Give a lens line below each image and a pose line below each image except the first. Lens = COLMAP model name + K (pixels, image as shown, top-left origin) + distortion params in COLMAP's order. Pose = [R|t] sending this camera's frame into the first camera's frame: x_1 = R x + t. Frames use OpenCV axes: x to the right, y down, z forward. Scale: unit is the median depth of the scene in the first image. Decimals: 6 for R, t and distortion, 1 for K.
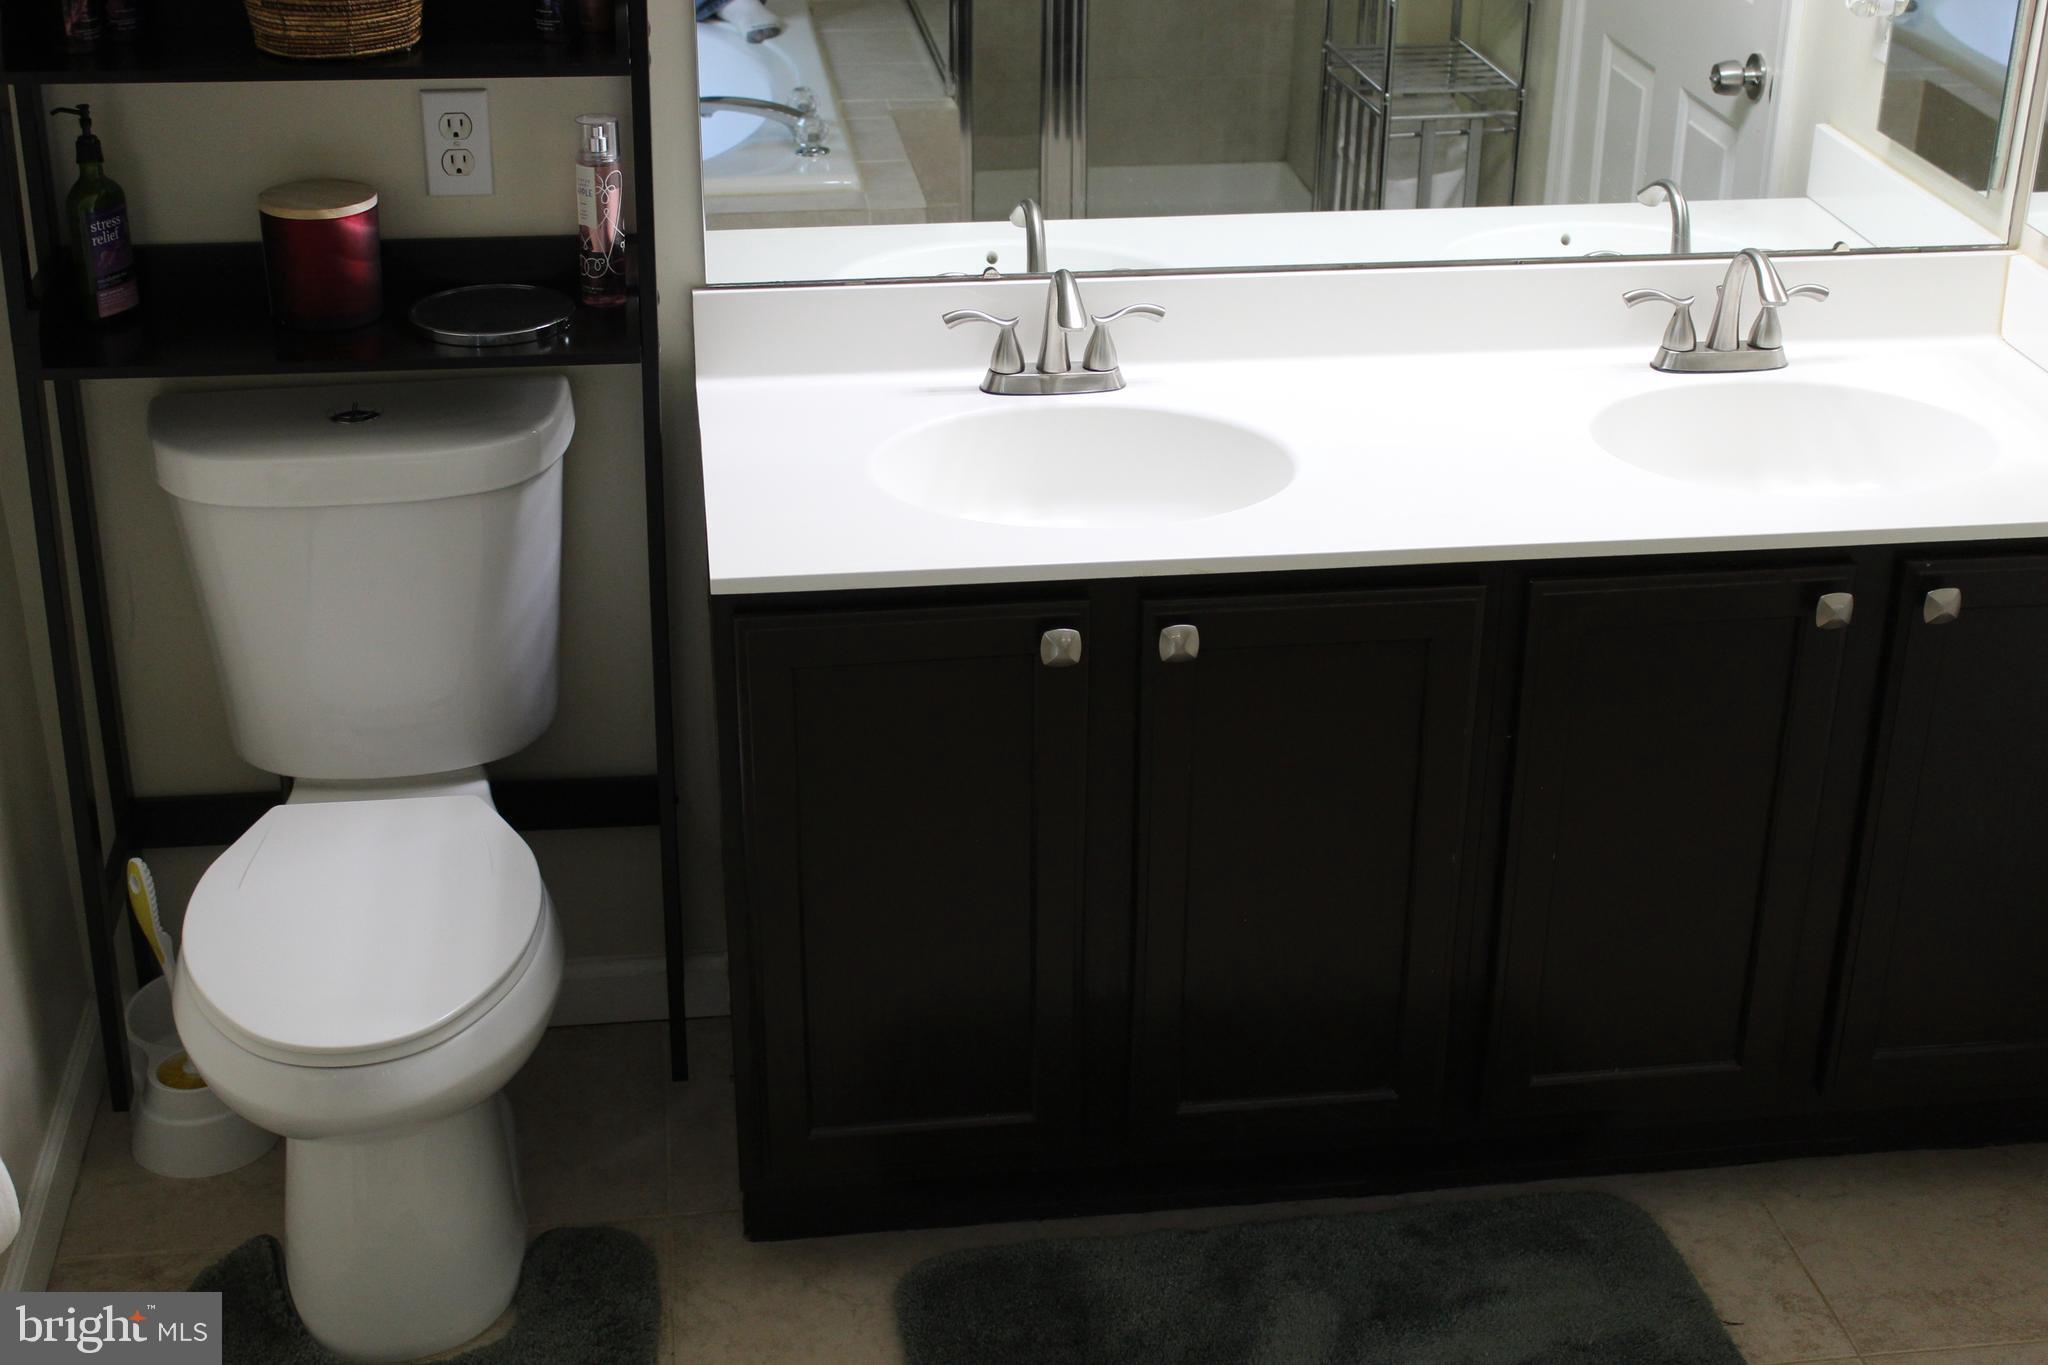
lens RADIAL K [[2721.3, 0, 1028.7], [0, 2721.3, 647.0], [0, 0, 1]] dist [-0.061491, 0.096049]
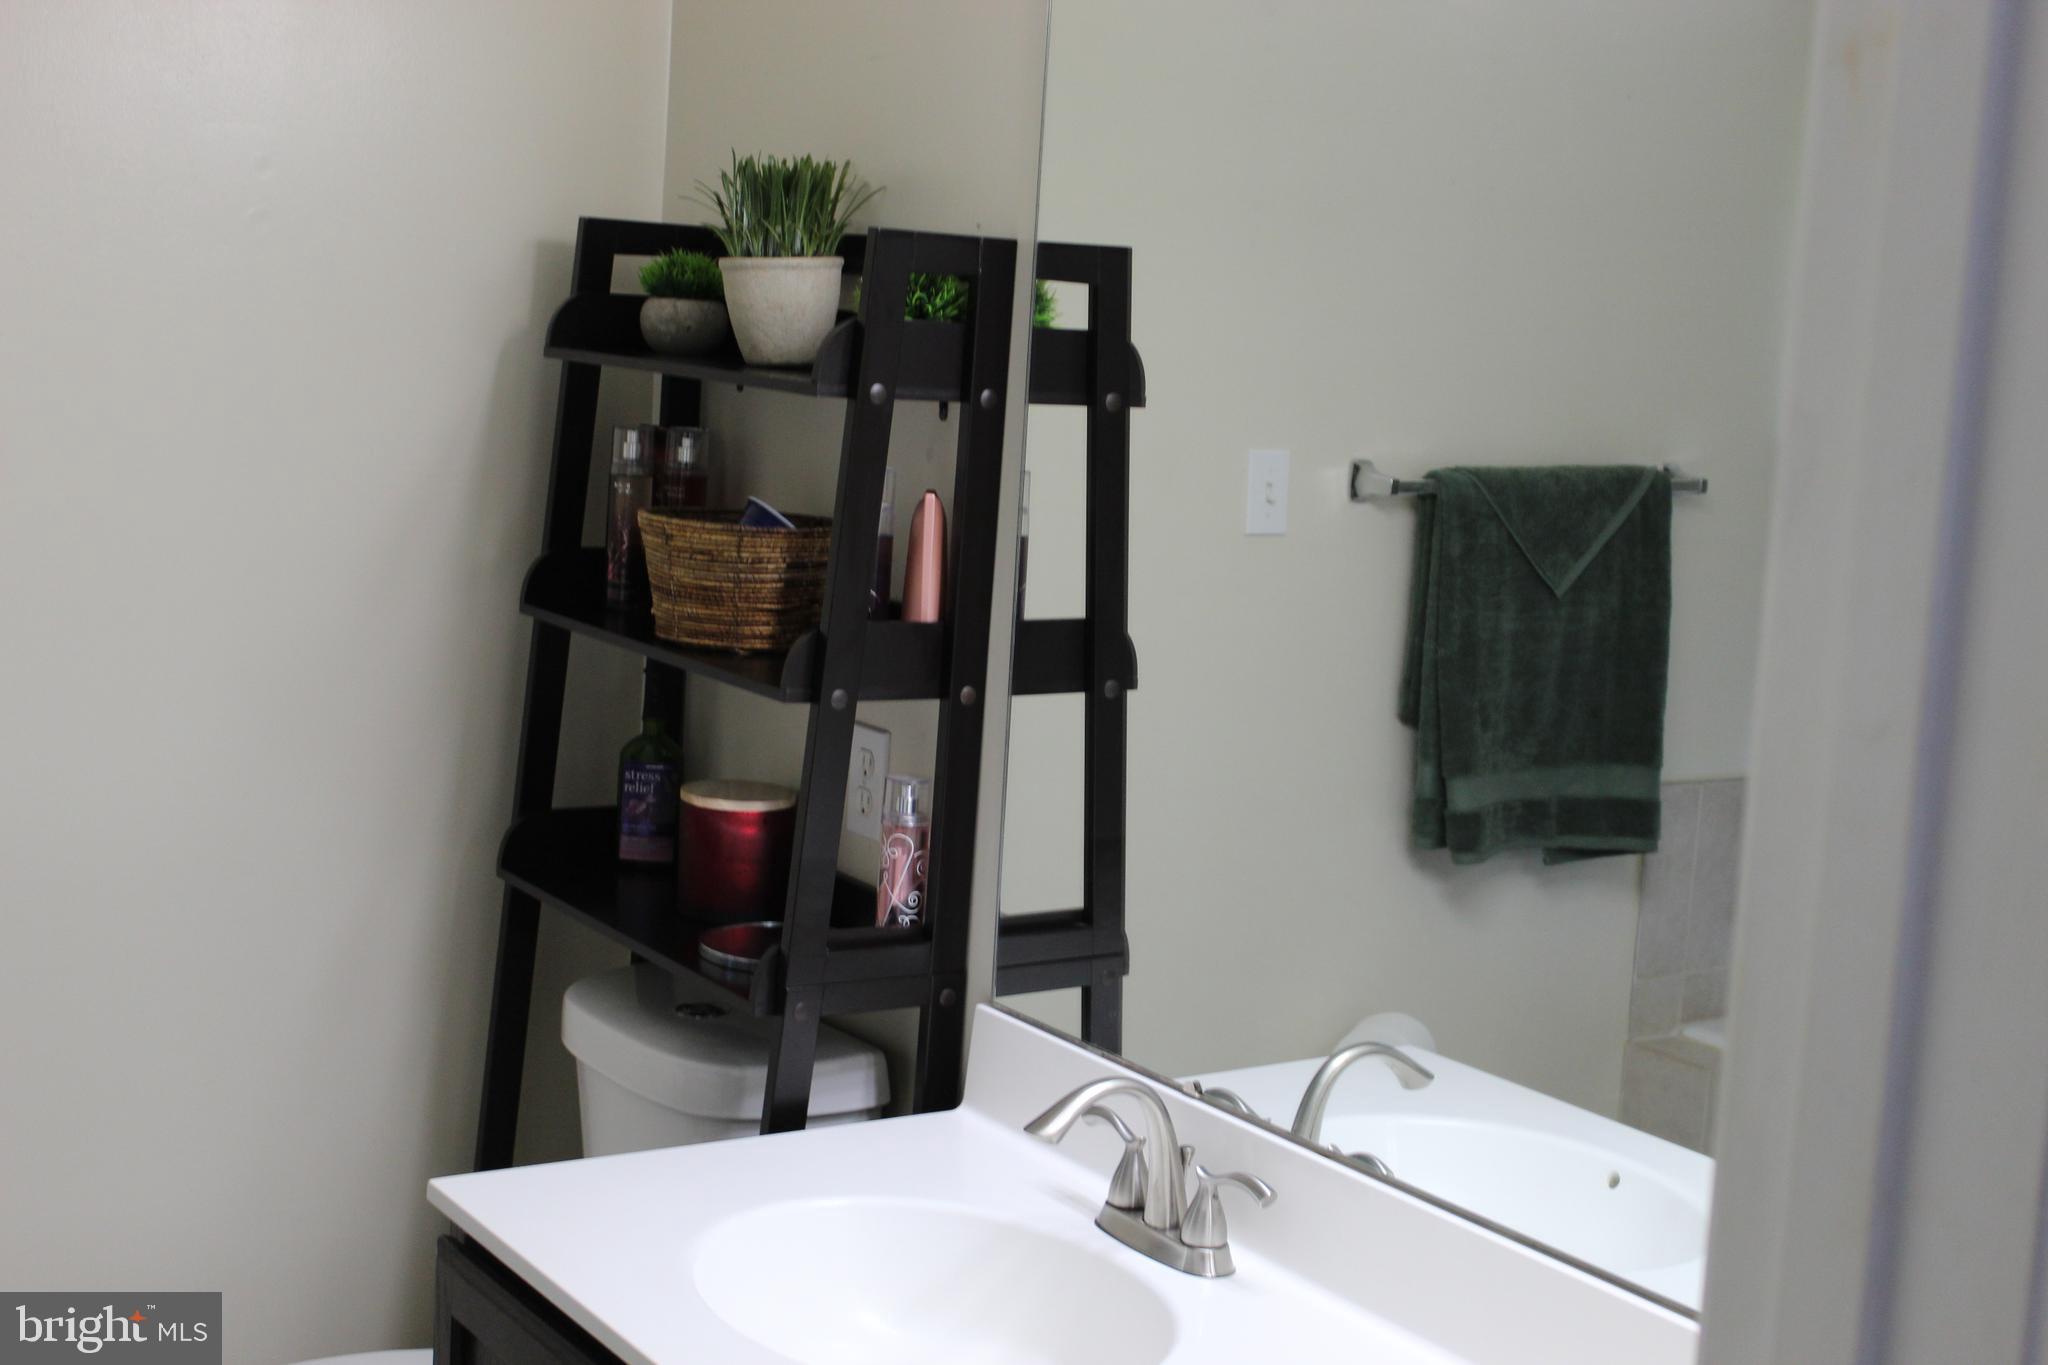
lens RADIAL K [[2721.3, 0, 1028.7], [0, 2721.3, 647.0], [0, 0, 1]] dist [-0.061491, 0.096049]
pose [[0.441888, 0.119195, -0.889116, 0.671332], [-0.423793, 0.901297, -0.089796, -0.172262], [0.790654, 0.416481, 0.448786, 0.618310]]
